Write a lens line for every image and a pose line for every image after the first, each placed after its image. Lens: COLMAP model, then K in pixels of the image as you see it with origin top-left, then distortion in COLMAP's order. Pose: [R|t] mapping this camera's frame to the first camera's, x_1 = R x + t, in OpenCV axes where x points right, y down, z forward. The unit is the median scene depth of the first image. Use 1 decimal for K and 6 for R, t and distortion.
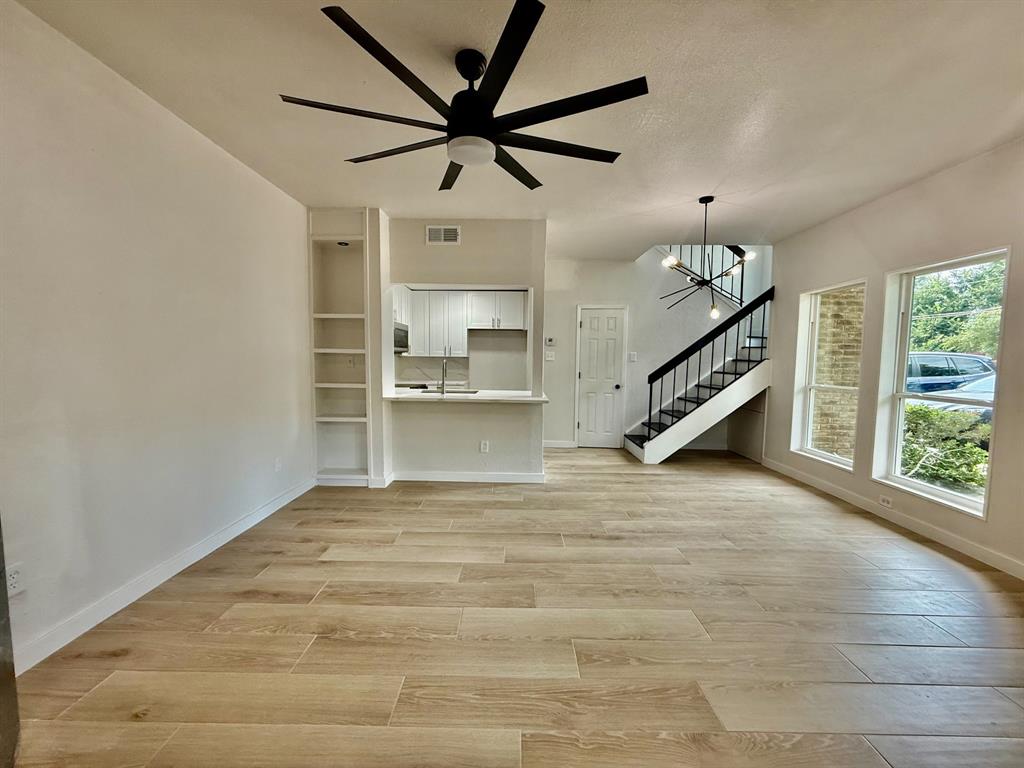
lens RADIAL K [[409.5, 0, 511.2], [0, 409.5, 385.3], [0, 0, 1]] dist [-0.002564, 0.000797]
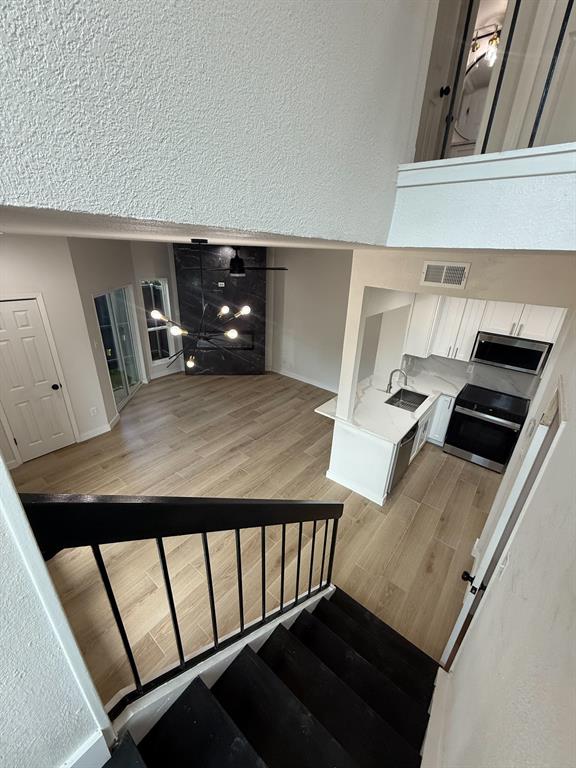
lens RADIAL K [[307.1, 0, 288.8], [0, 307.1, 383.1], [0, 0, 1]] dist [-0.002564, 0.000797]
pose [[-0.617717, 0.277907, -0.735658, 0.798613], [-0.101393, 0.899522, 0.424947, -0.421008], [0.779836, 0.337088, -0.527472, 1.383388]]
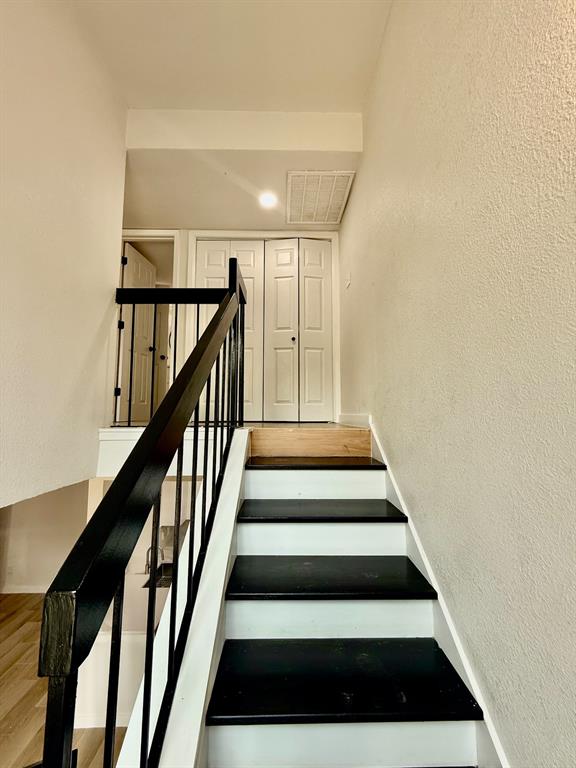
lens RADIAL K [[307.1, 0, 288.6], [0, 307.1, 382.8], [0, 0, 1]] dist [-0.002564, 0.000797]
pose [[0.028823, -0.109937, -0.993521, 0.939632], [-0.067747, 0.991433, -0.111672, -0.536443], [0.997286, 0.070527, 0.021128, 1.515999]]
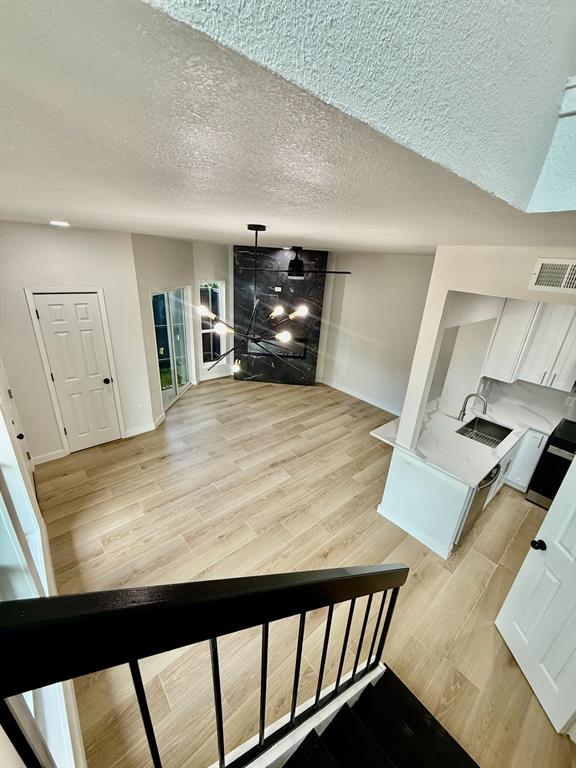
lens RADIAL K [[307.1, 0, 288.4], [0, 307.1, 383.2], [0, 0, 1]] dist [-0.002564, 0.000797]
pose [[-0.746036, 0.195667, -0.636510, 0.734691], [-0.113950, 0.904246, 0.411528, -0.383198], [0.656084, 0.379544, -0.652304, 1.315917]]
